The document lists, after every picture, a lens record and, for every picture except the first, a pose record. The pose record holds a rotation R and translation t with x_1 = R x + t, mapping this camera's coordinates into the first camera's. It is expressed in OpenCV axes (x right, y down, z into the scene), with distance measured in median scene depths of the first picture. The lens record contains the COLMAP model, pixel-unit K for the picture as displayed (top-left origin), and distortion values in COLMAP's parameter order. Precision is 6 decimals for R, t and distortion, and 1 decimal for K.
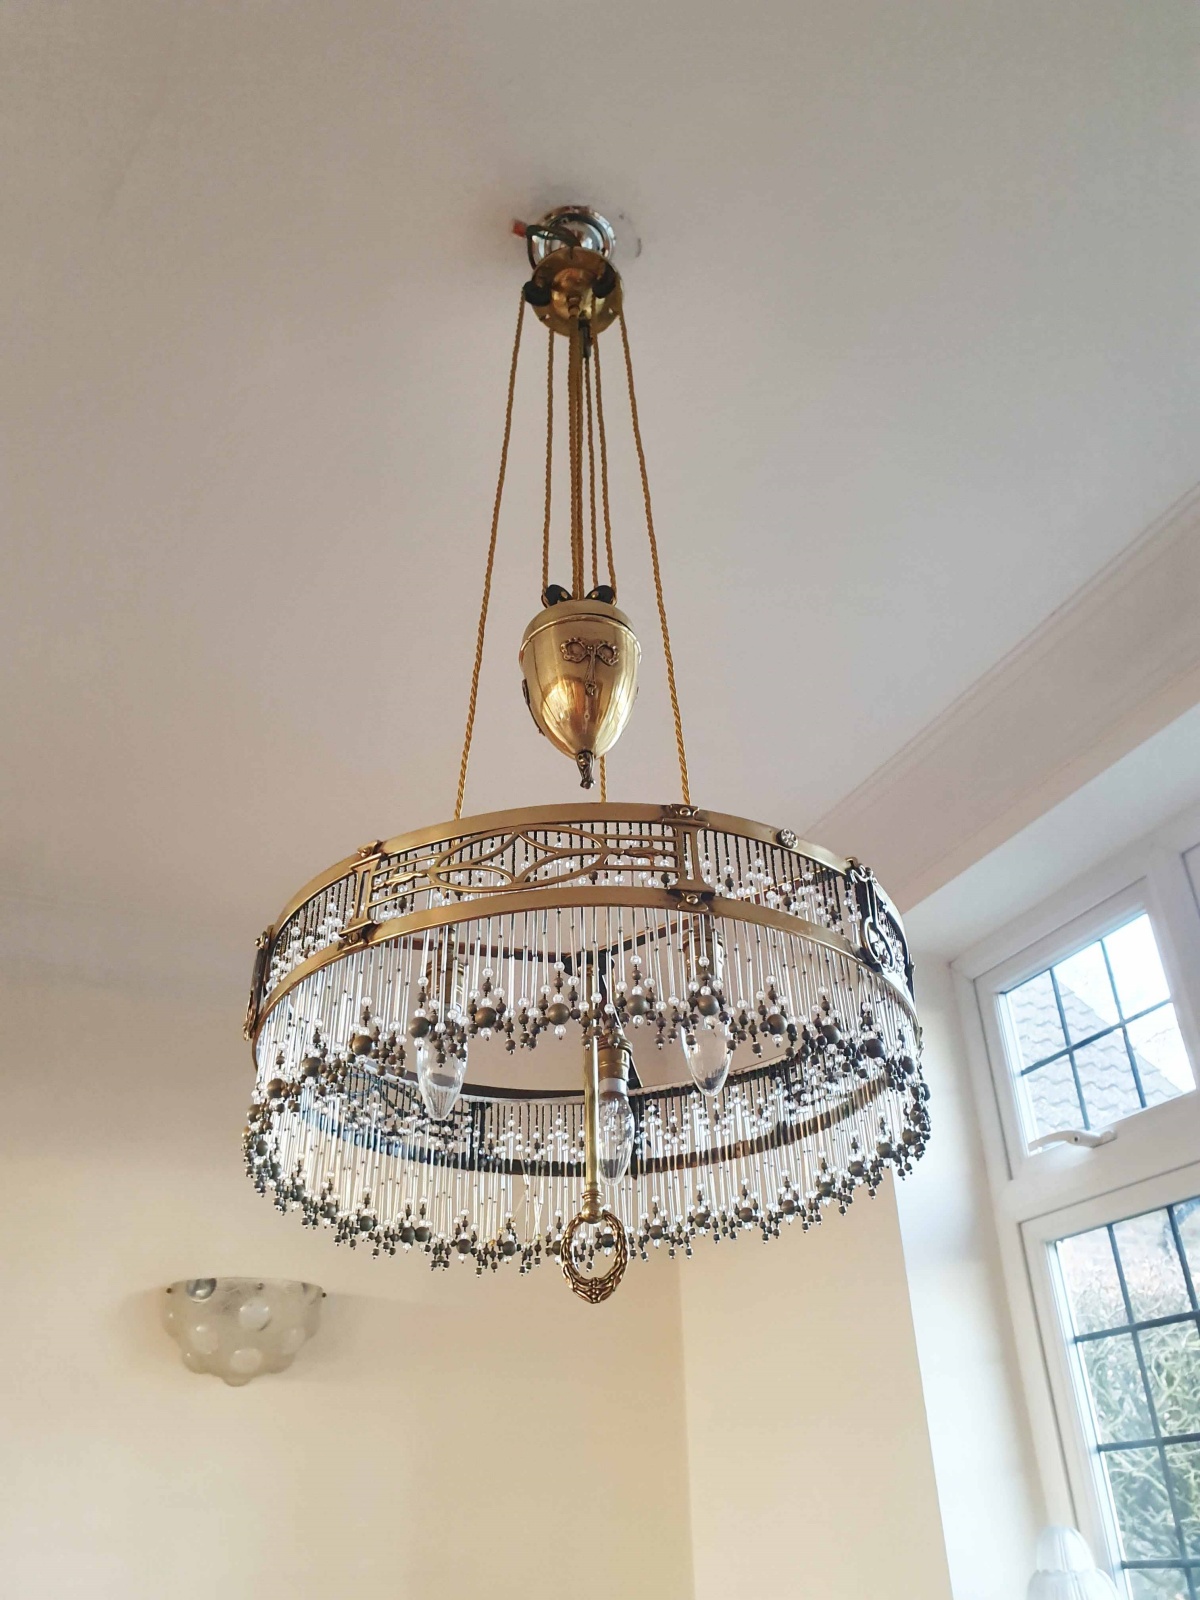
lens RADIAL K [[1236.8, 0, 601.1], [0, 1236.8, 792.7], [0, 0, 1]] dist [-0.004806, 0.018622]
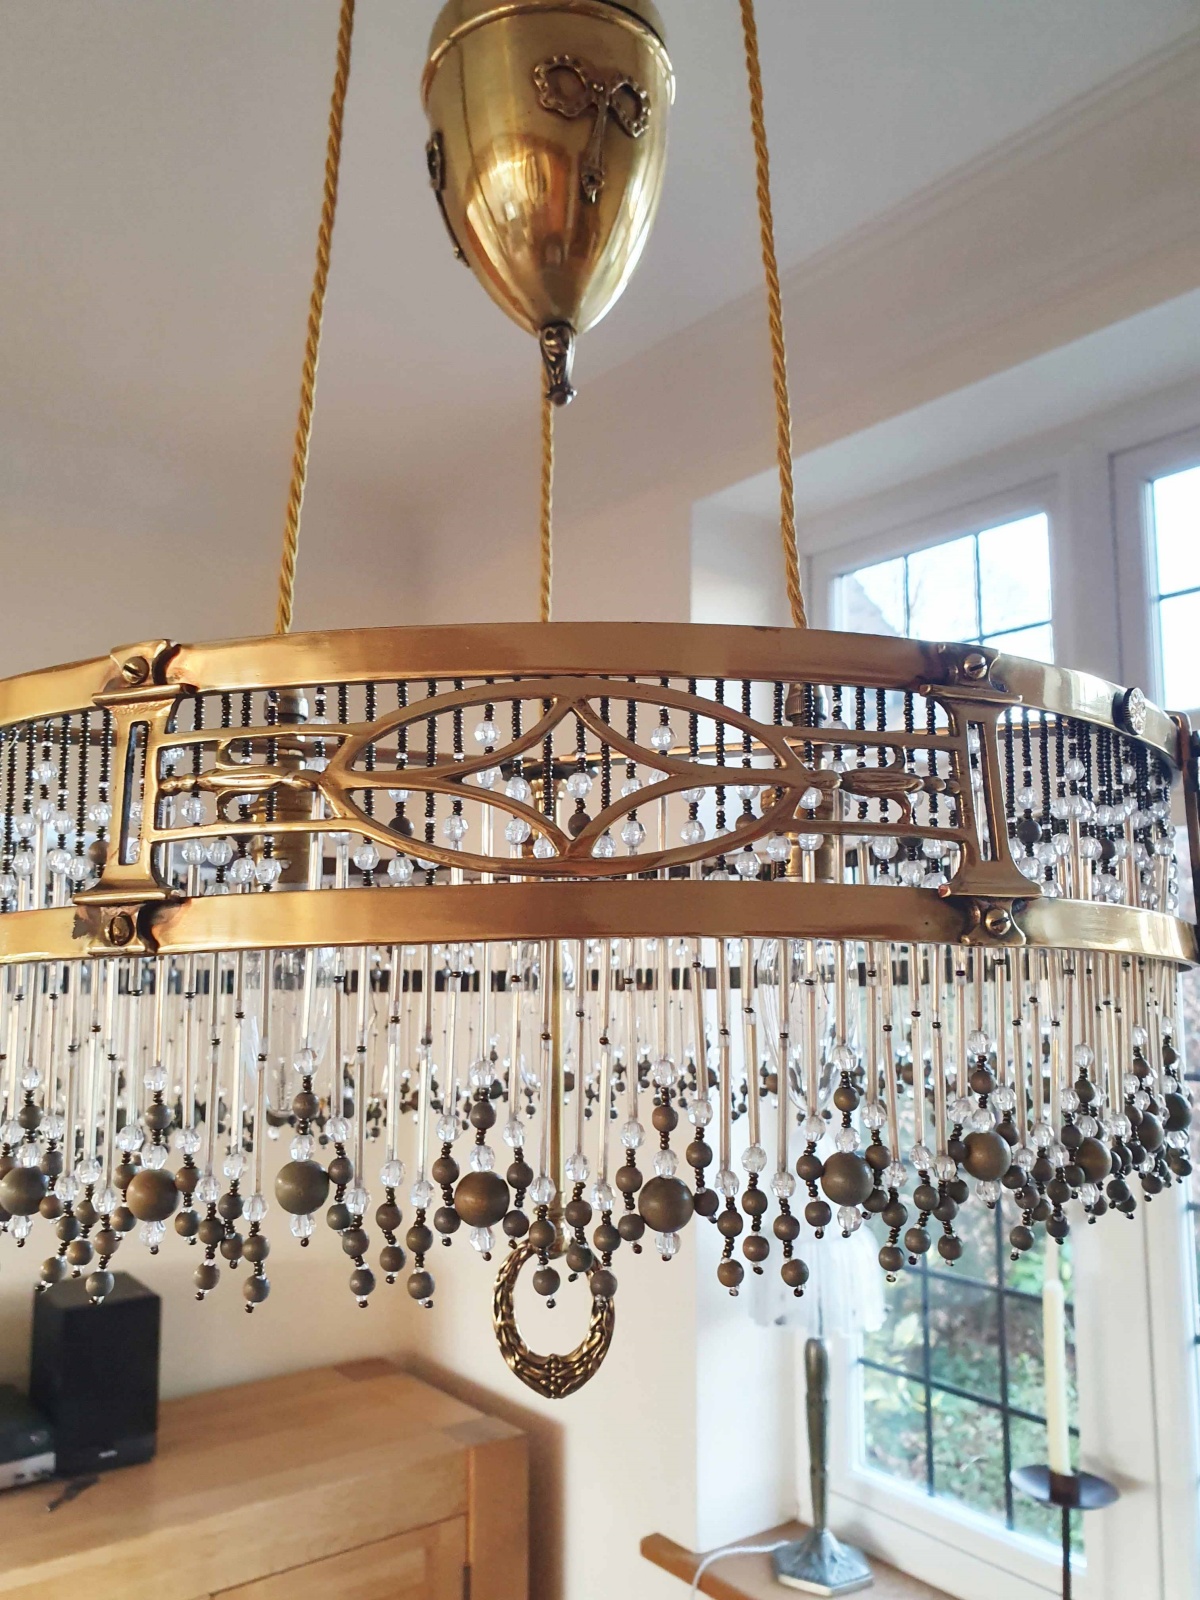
lens RADIAL K [[1268.8, 0, 592.0], [0, 1268.8, 809.5], [0, 0, 1]] dist [-0.013303, 0.012476]
pose [[0.969990, 0.050092, 0.237931, -0.091485], [-0.148202, 0.897569, 0.415219, -0.058819], [-0.192760, -0.438019, 0.878056, 0.387916]]
